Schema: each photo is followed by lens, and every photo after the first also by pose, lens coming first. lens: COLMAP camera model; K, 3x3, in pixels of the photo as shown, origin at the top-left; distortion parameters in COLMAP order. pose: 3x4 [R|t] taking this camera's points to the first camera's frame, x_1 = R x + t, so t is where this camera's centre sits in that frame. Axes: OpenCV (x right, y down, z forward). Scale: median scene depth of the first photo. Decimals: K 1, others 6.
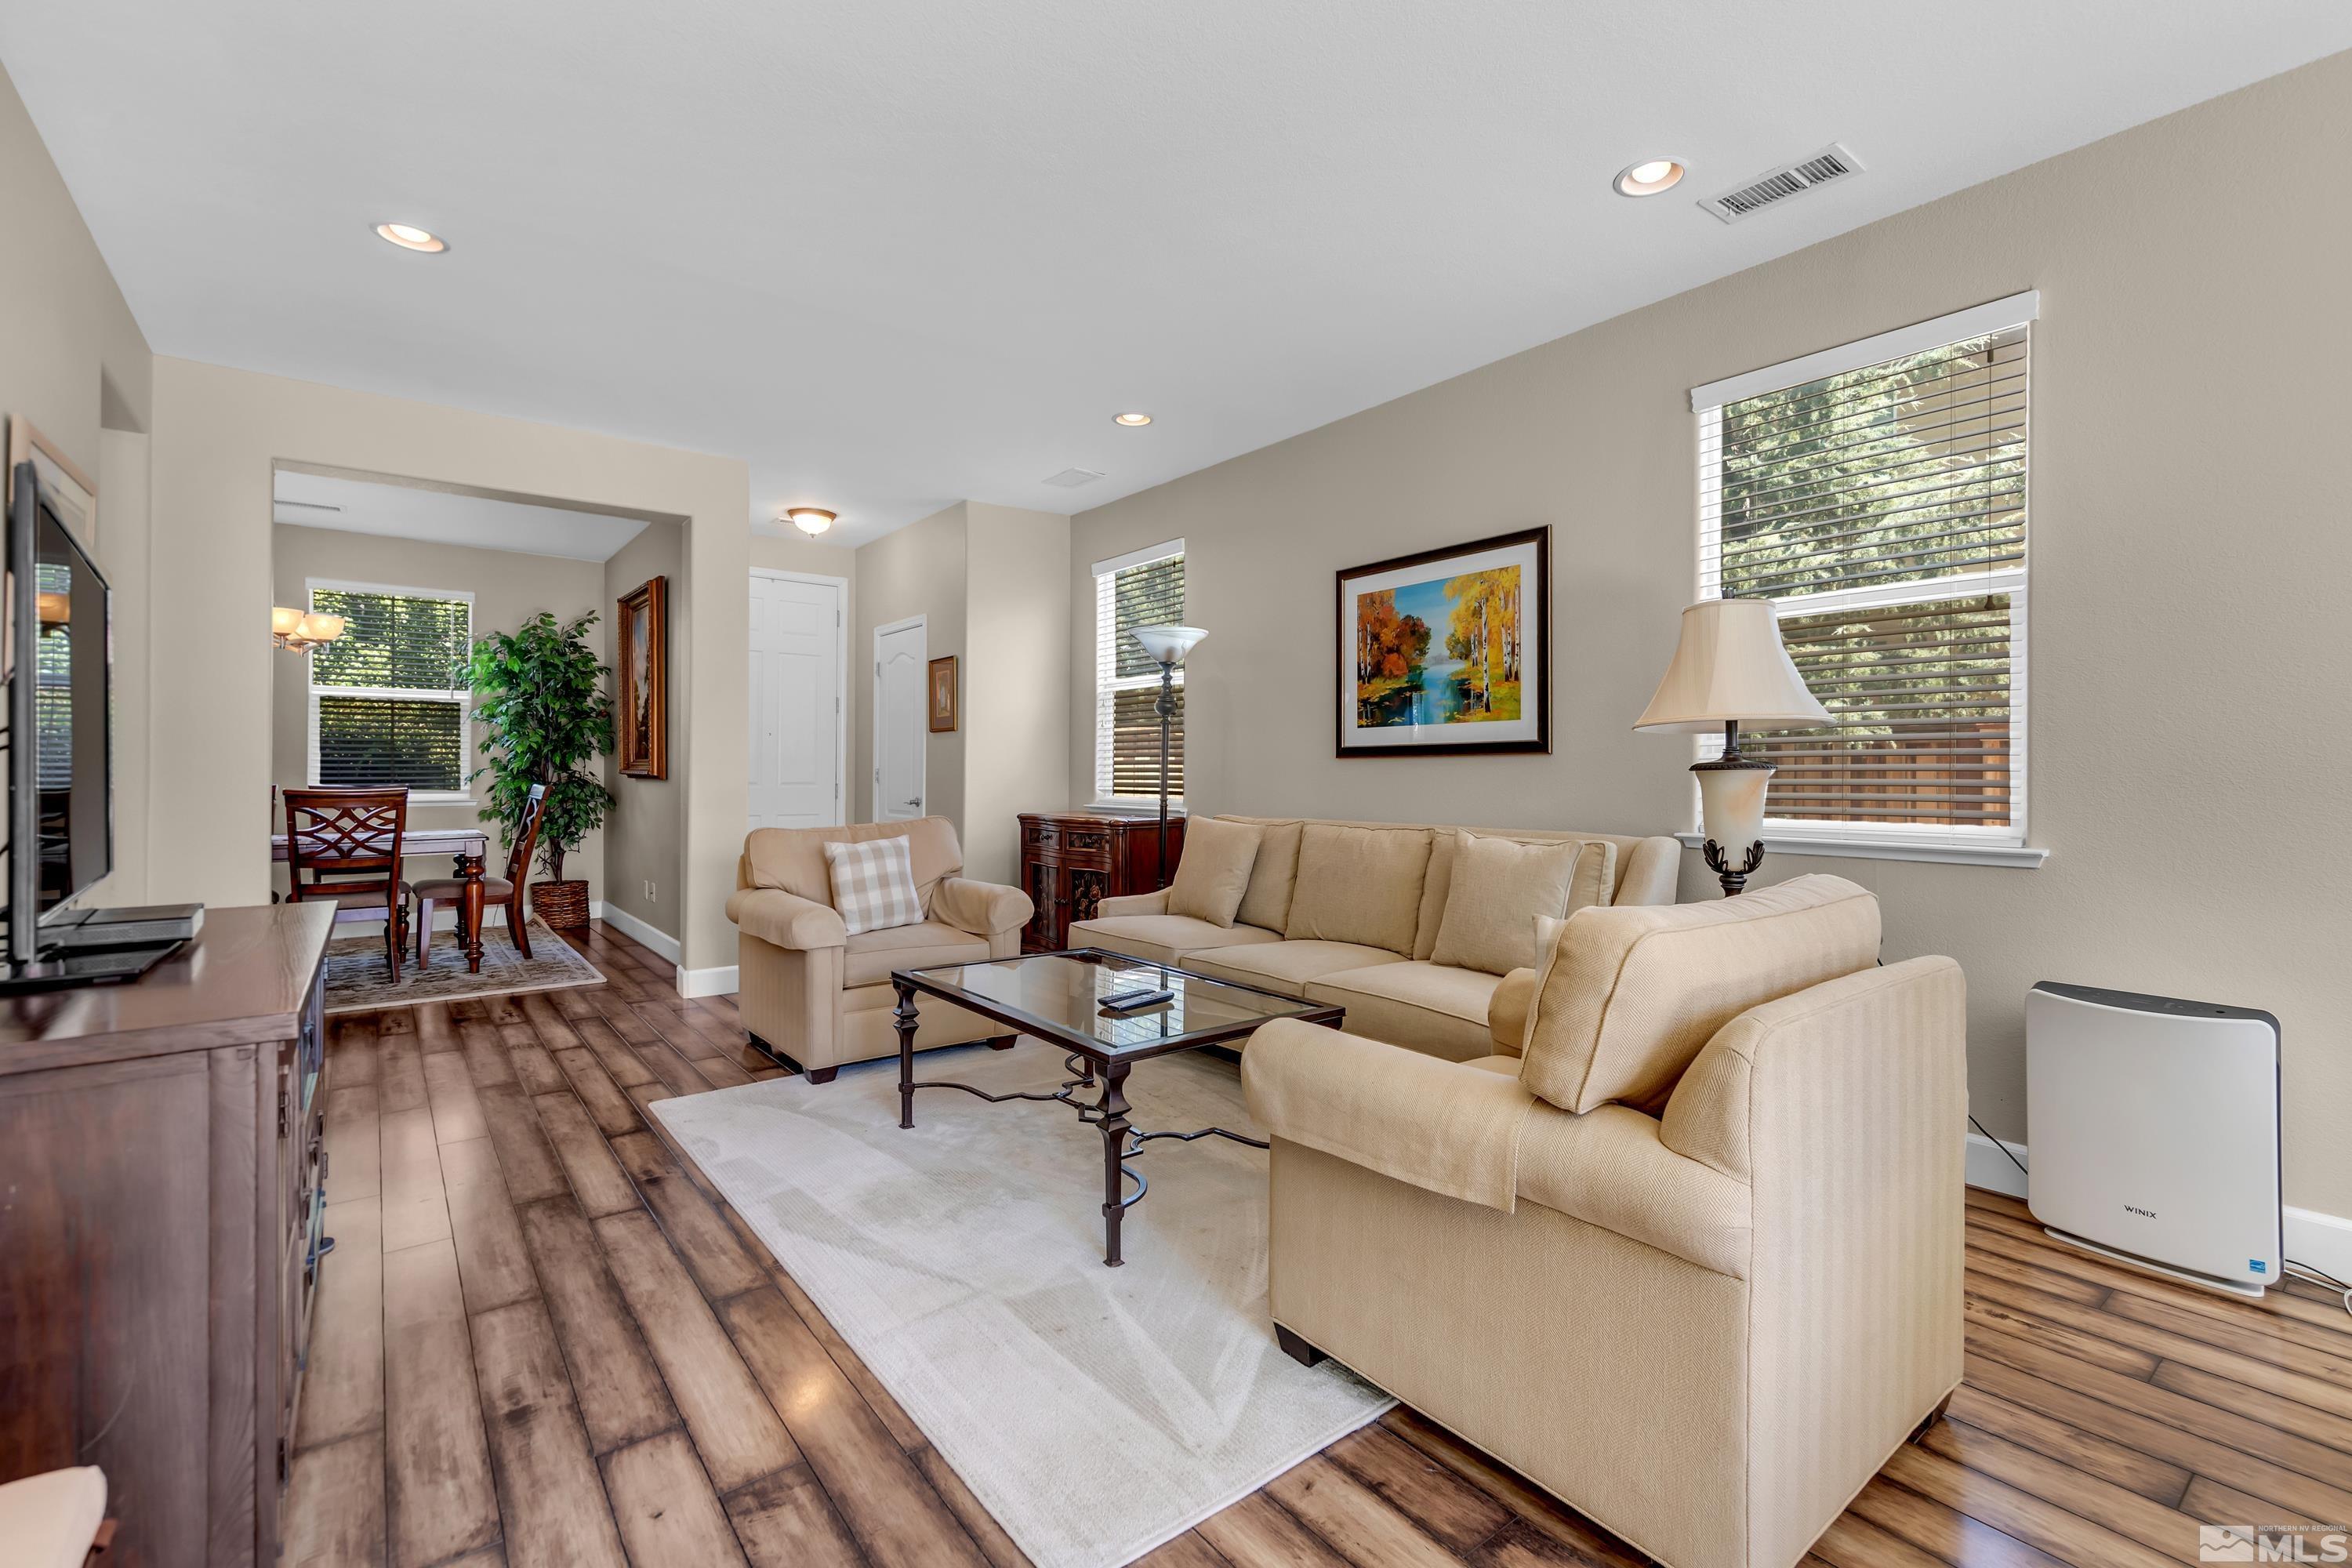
lens RADIAL K [[1028.5, 0, 1190.3], [0, 1028.5, 787.2], [0, 0, 1]] dist [-0.003743, -0.000371]
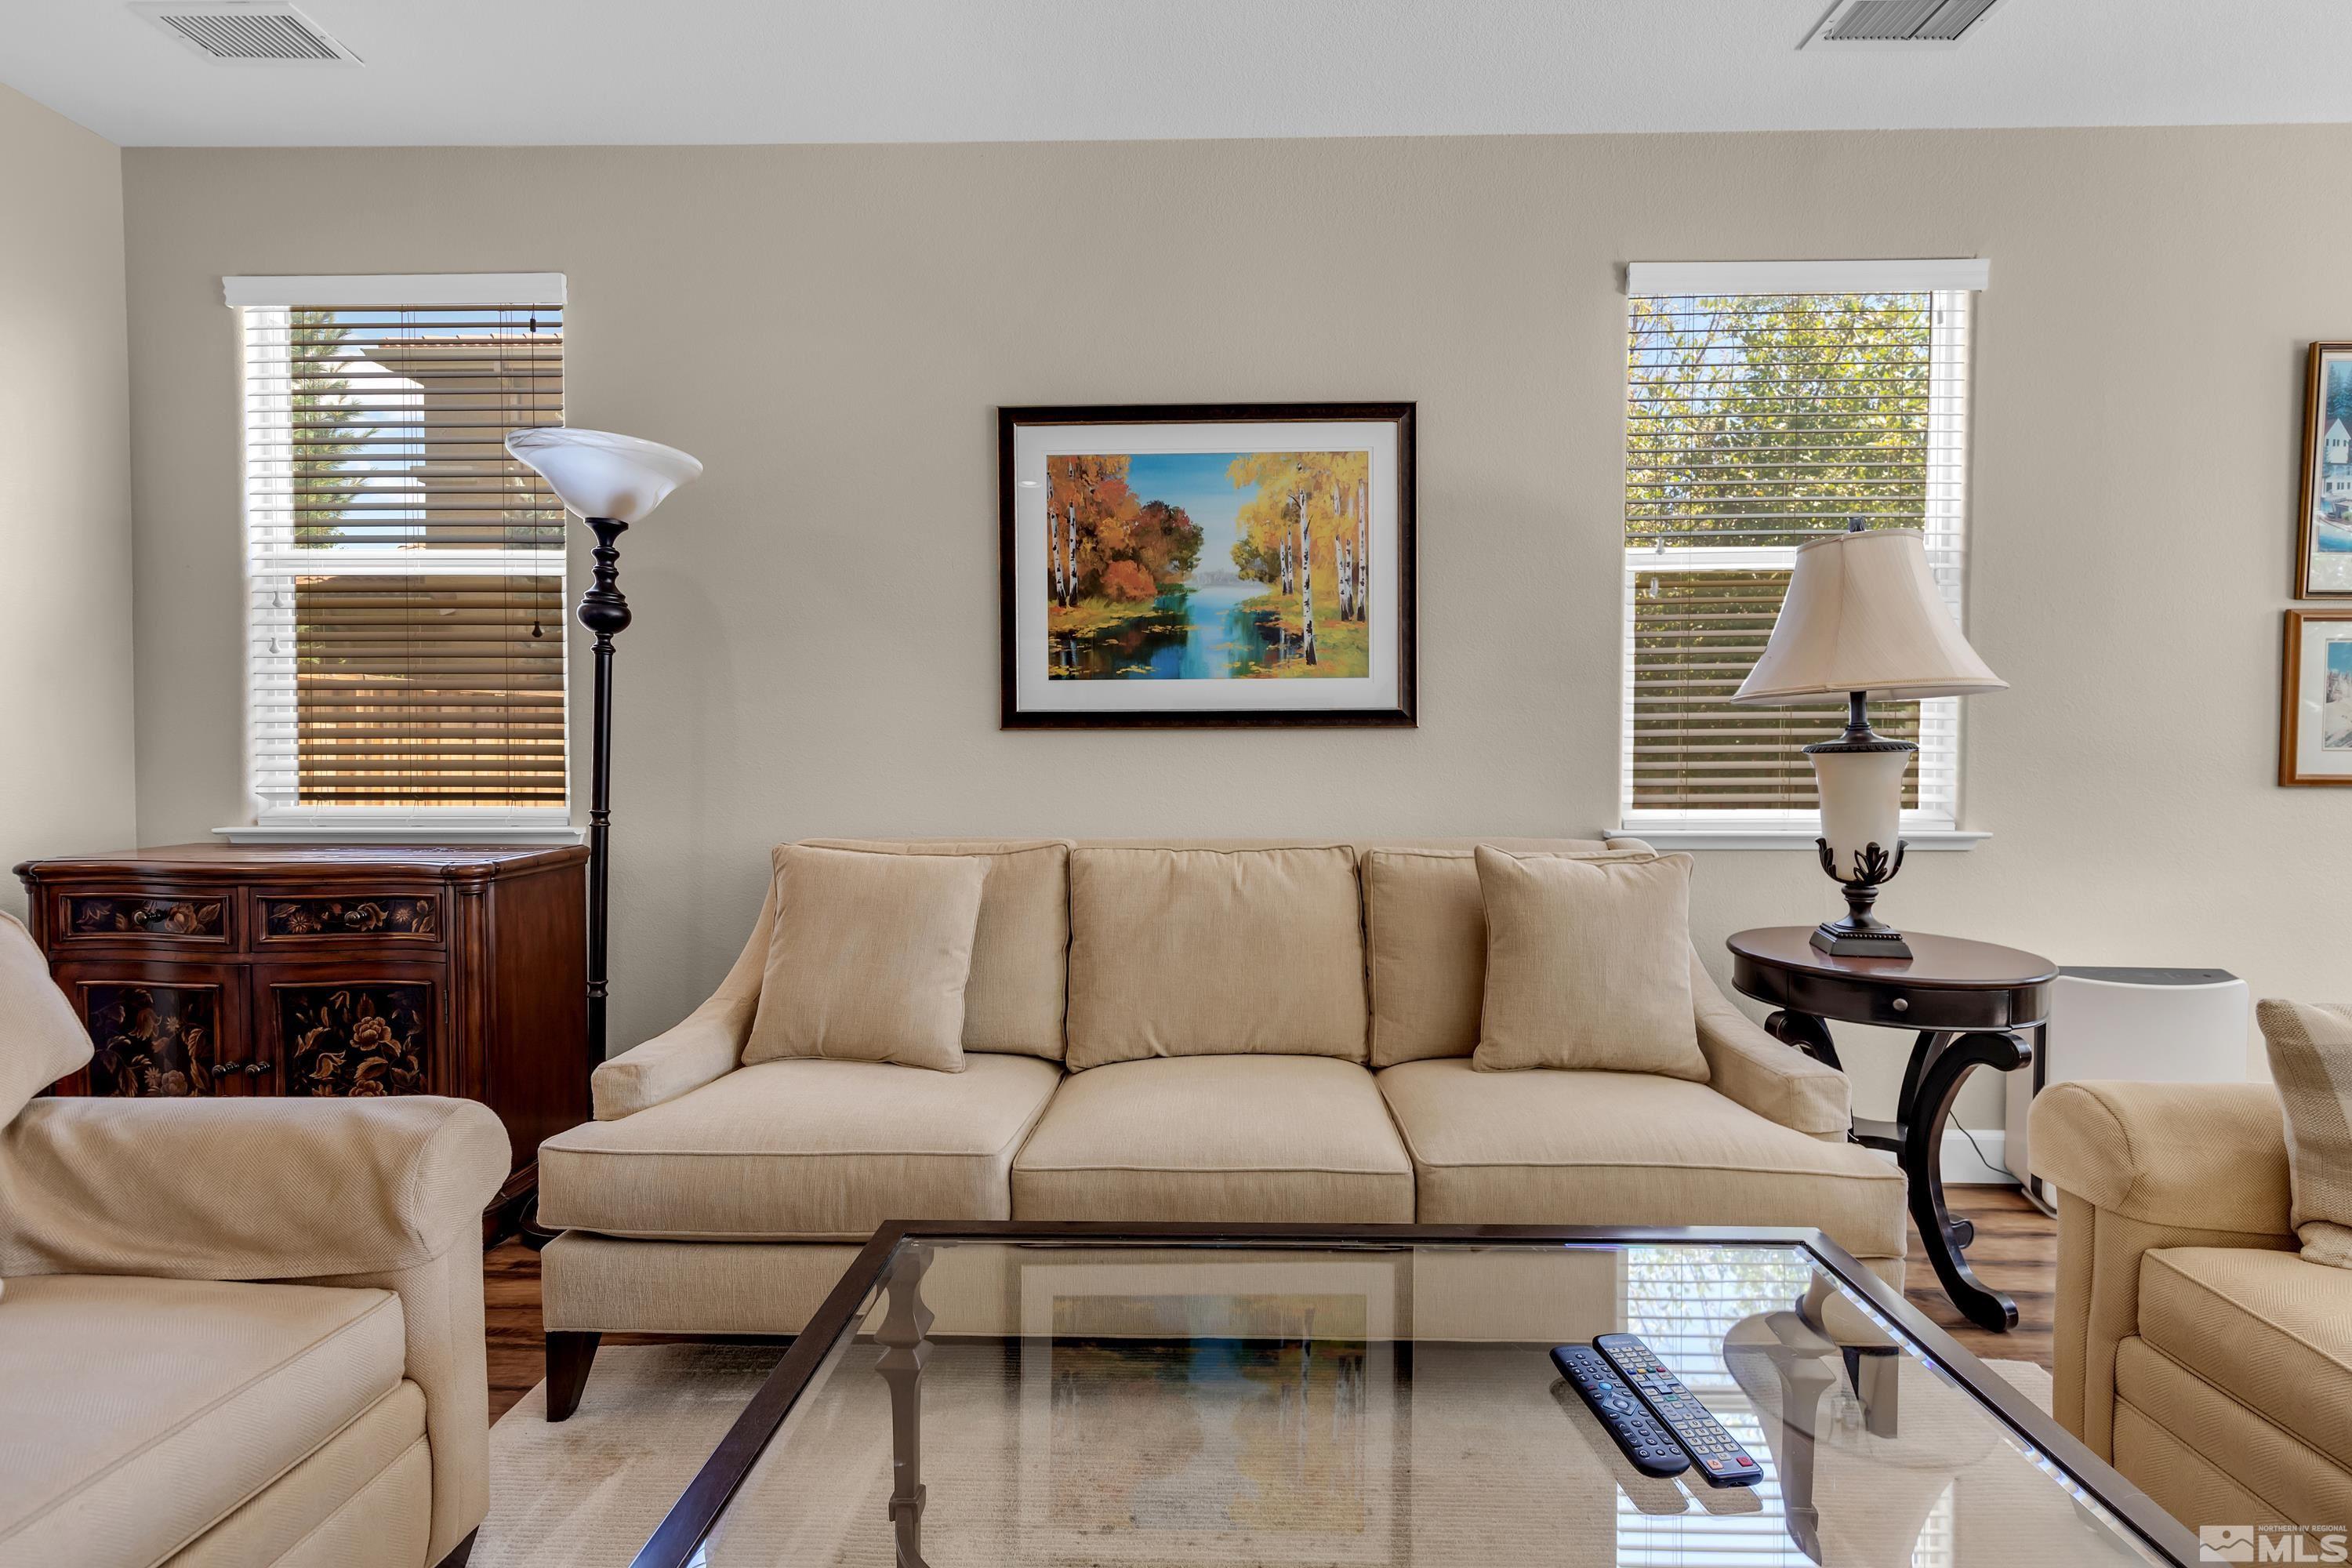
lens RADIAL K [[1066.7, 0, 1180.7], [0, 1066.7, 784.9], [0, 0, 1]] dist [-0.000449, 0.000332]
pose [[0.630657, -0.027297, 0.775582, -0.281652], [0.011746, 0.999602, 0.025630, -0.011987], [-0.775973, -0.007054, 0.630727, 0.572133]]
